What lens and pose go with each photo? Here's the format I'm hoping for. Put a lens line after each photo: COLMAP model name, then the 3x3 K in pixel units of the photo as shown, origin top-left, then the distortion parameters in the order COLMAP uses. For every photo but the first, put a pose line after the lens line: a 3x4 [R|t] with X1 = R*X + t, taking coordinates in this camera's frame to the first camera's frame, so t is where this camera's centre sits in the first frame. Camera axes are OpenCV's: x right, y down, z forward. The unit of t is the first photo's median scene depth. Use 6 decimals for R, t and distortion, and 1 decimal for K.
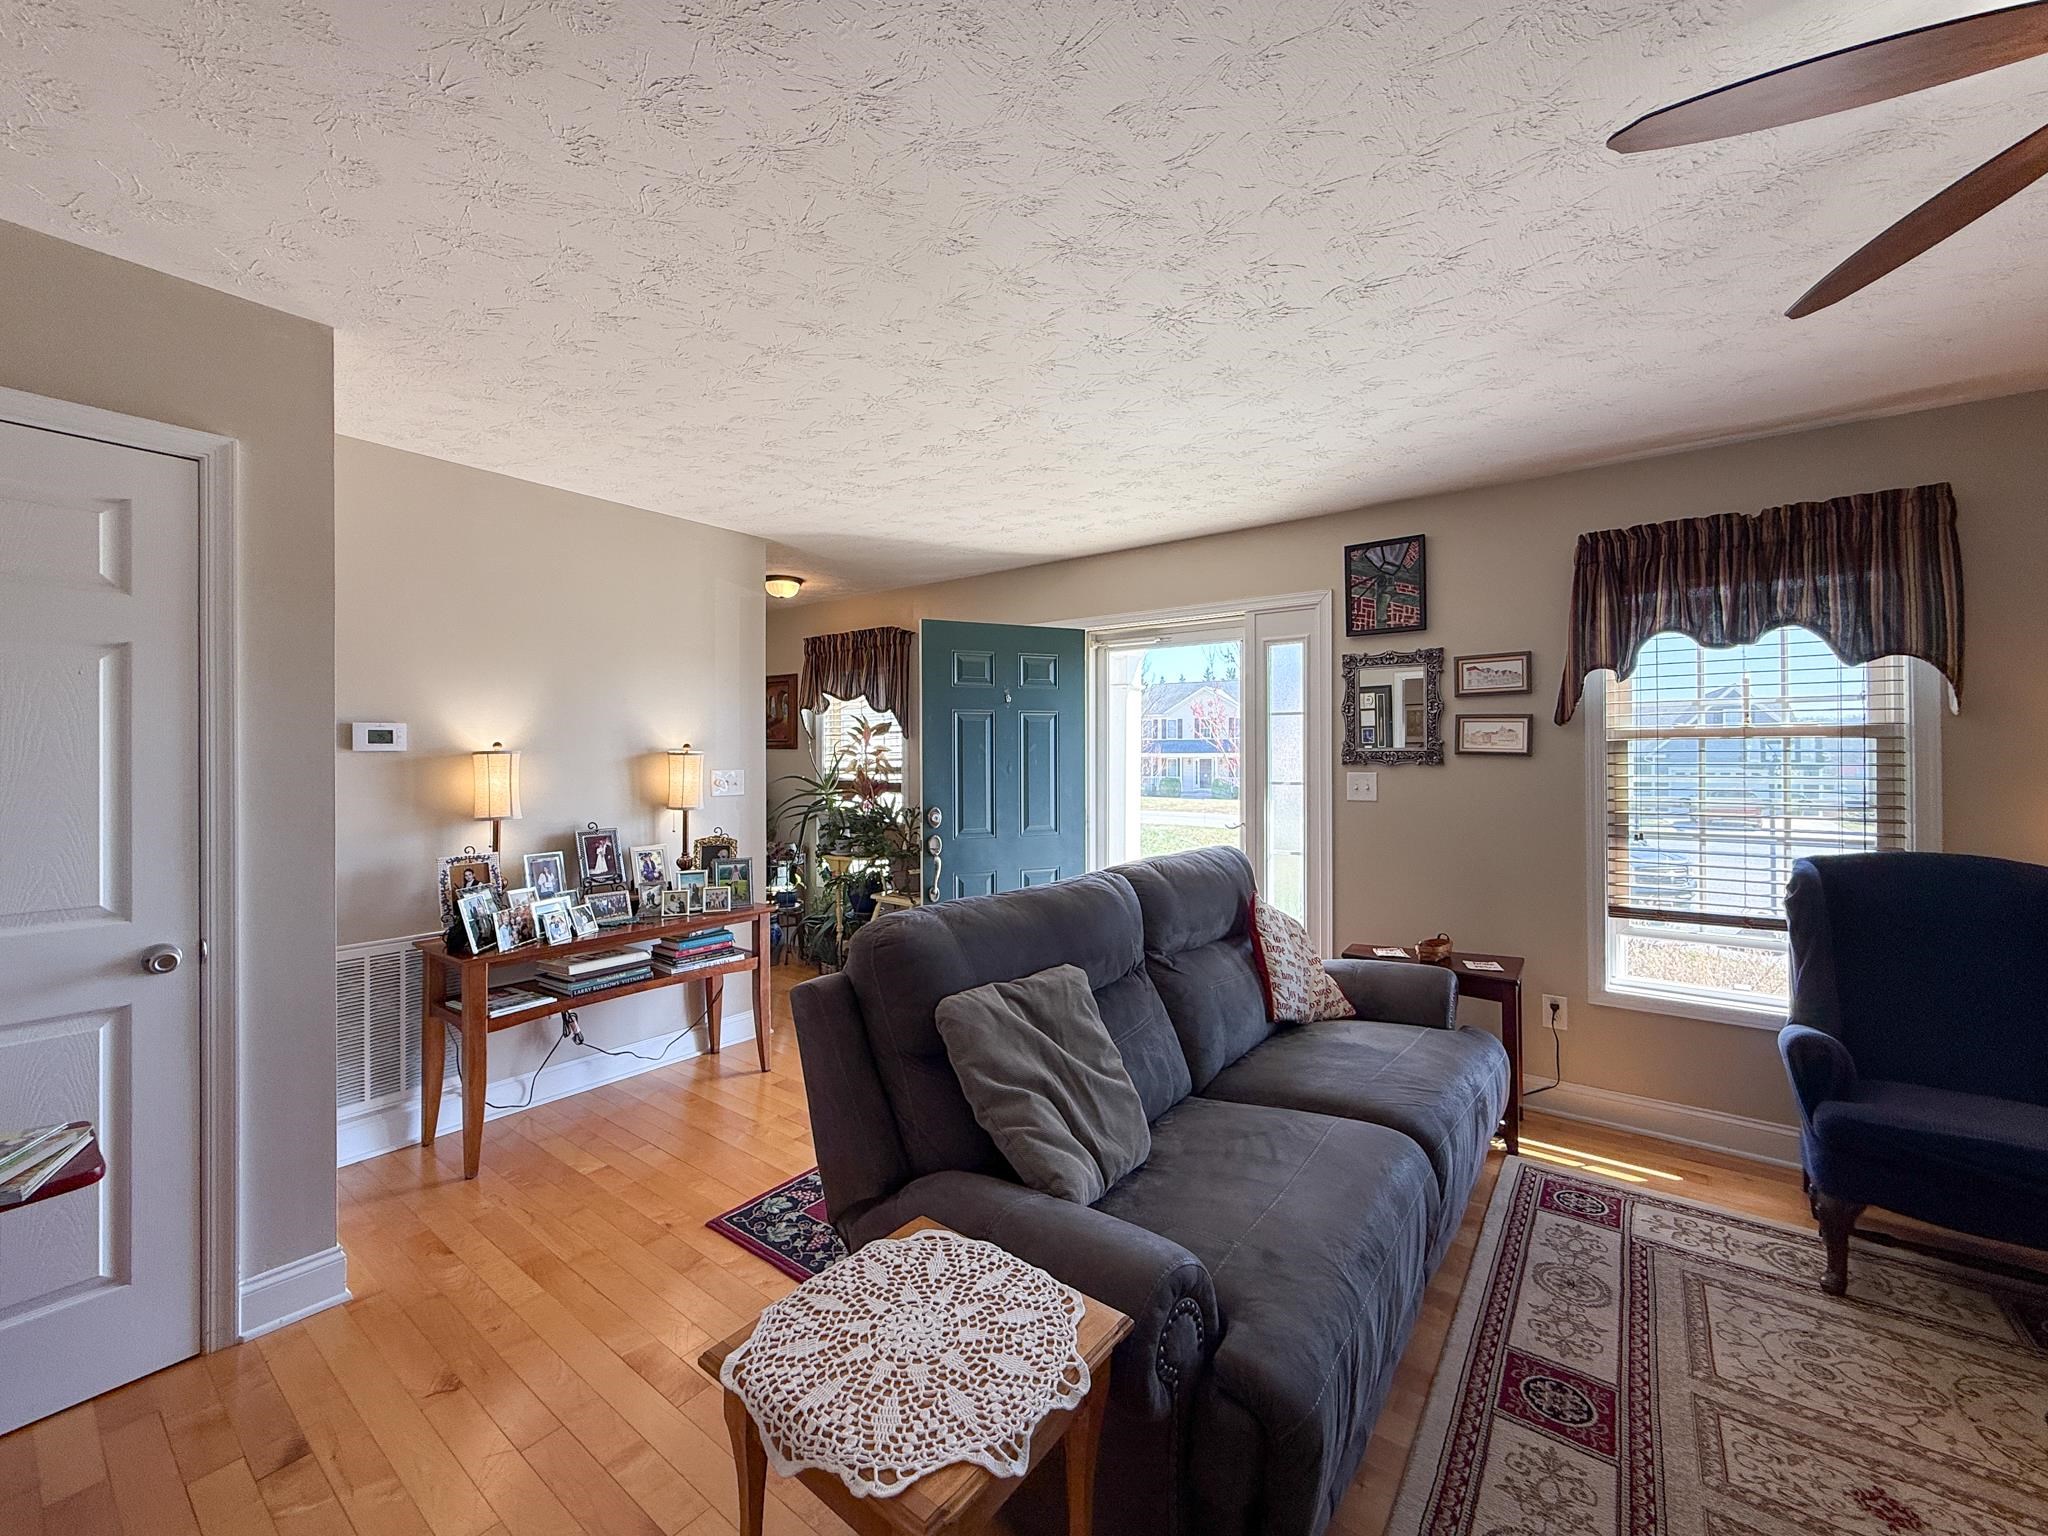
lens RADIAL K [[822.6, 0, 1018.3], [0, 822.6, 752.9], [0, 0, 1]] dist [-0.000184, 0.000494]
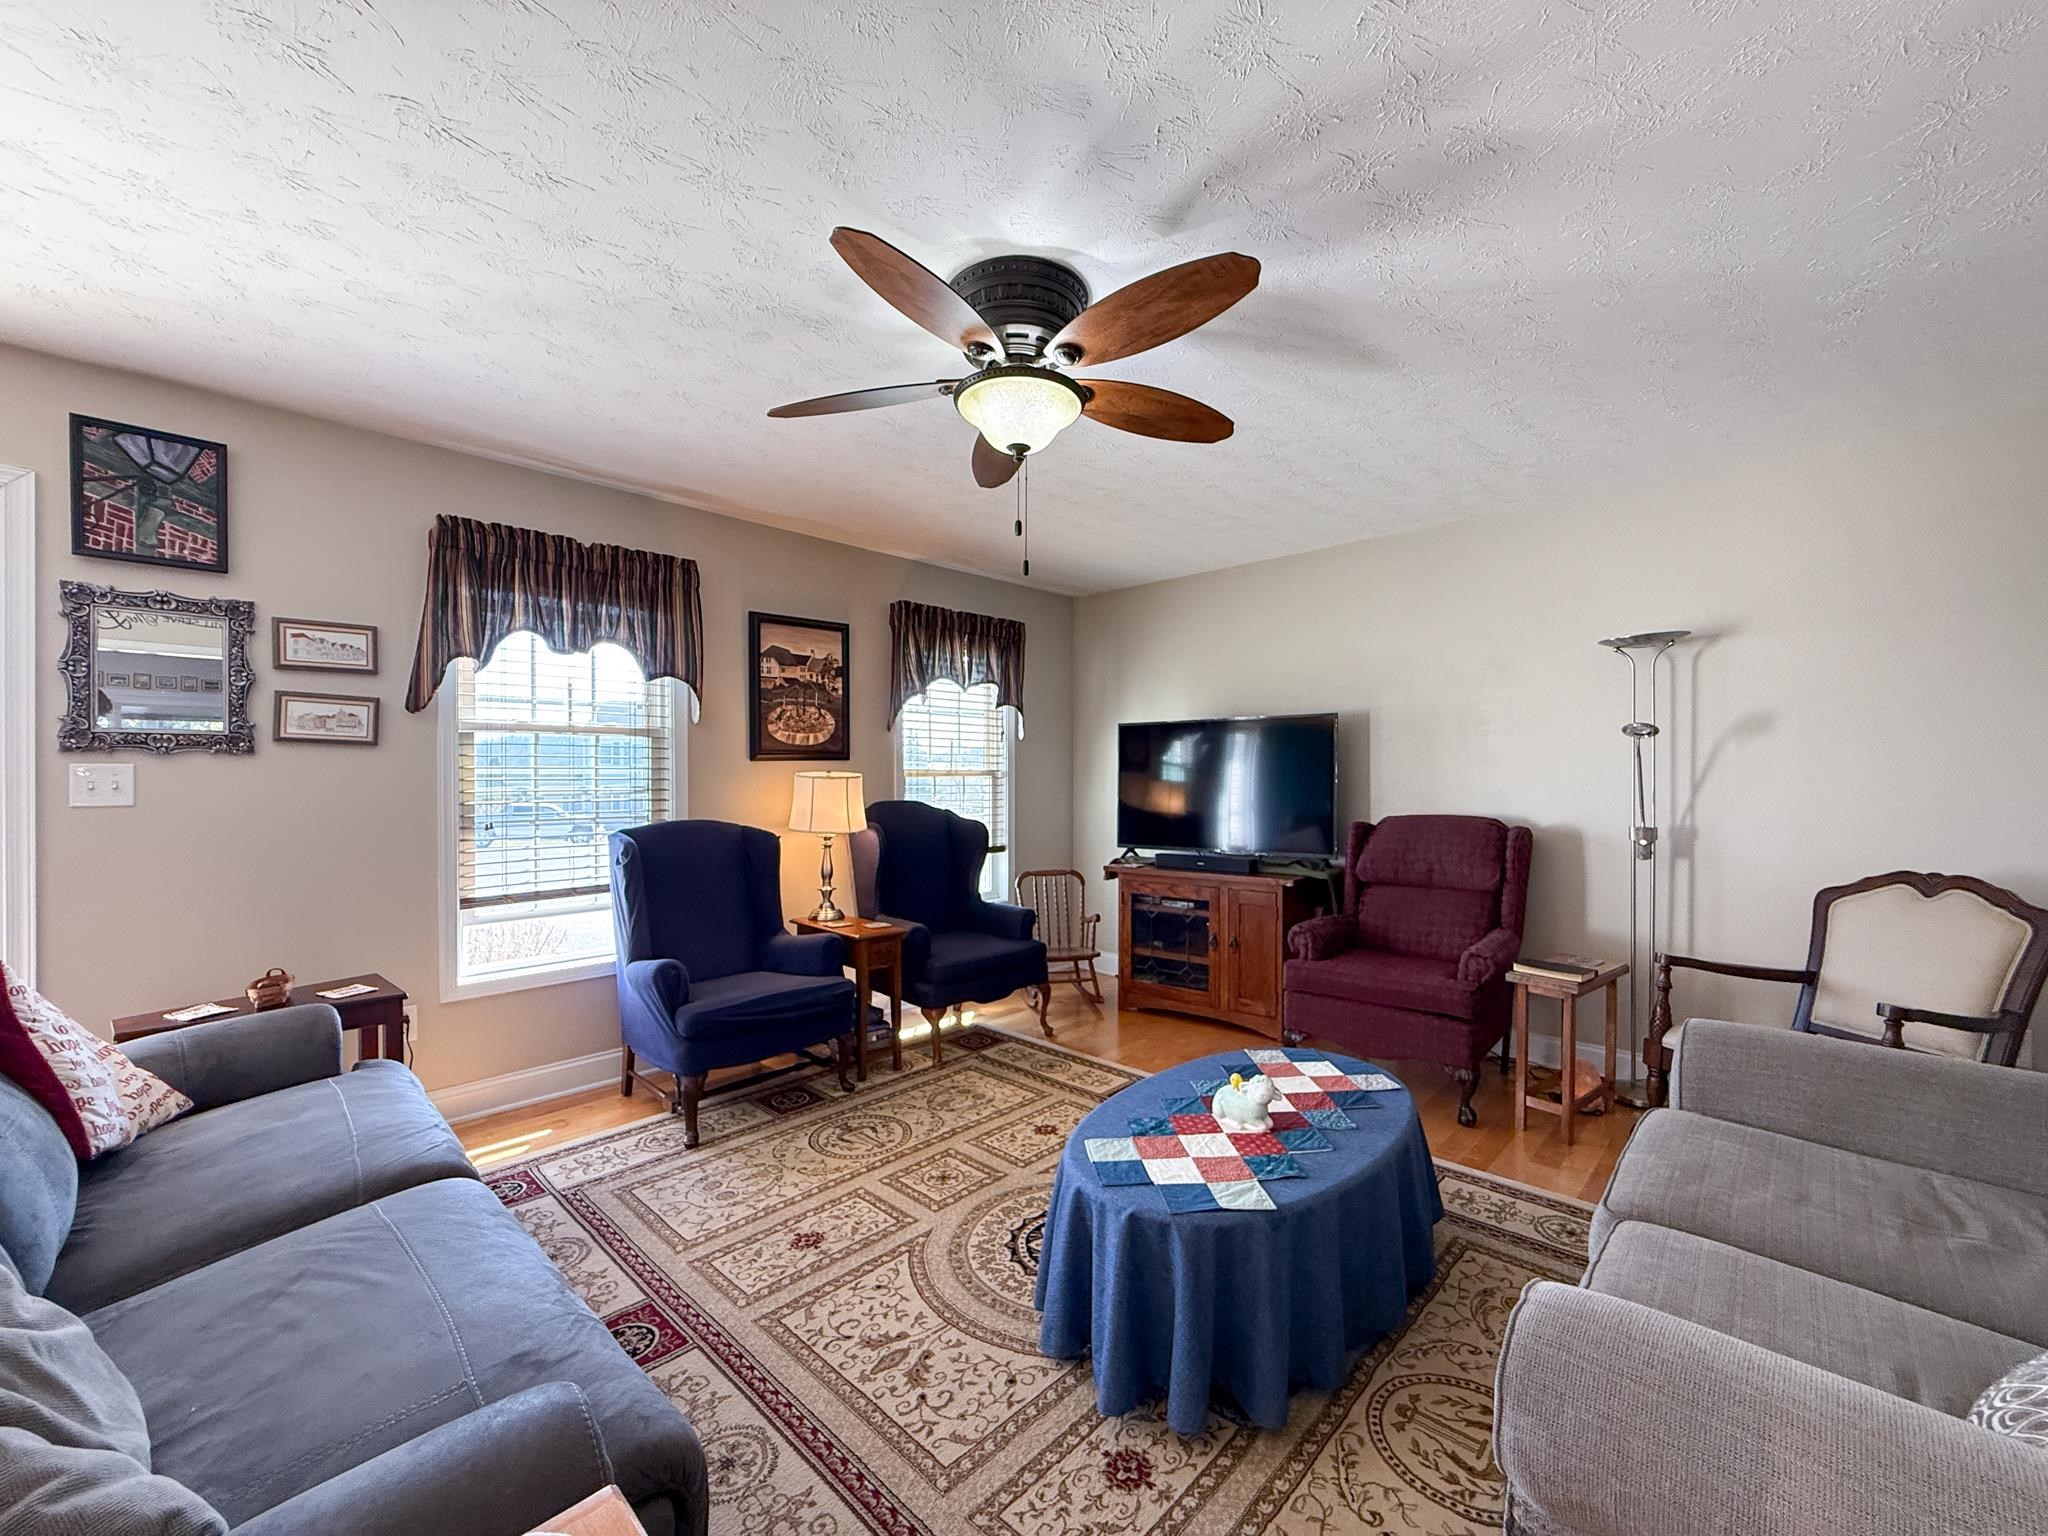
lens RADIAL K [[822.6, 0, 1024.3], [0, 822.6, 775.8], [0, 0, 1]] dist [-0.000184, 0.000494]
pose [[0.113525, -0.000399, 0.993535, -0.214271], [-0.004999, 0.999987, 0.000973, 0.038927], [-0.993523, -0.005077, 0.113521, 0.247072]]
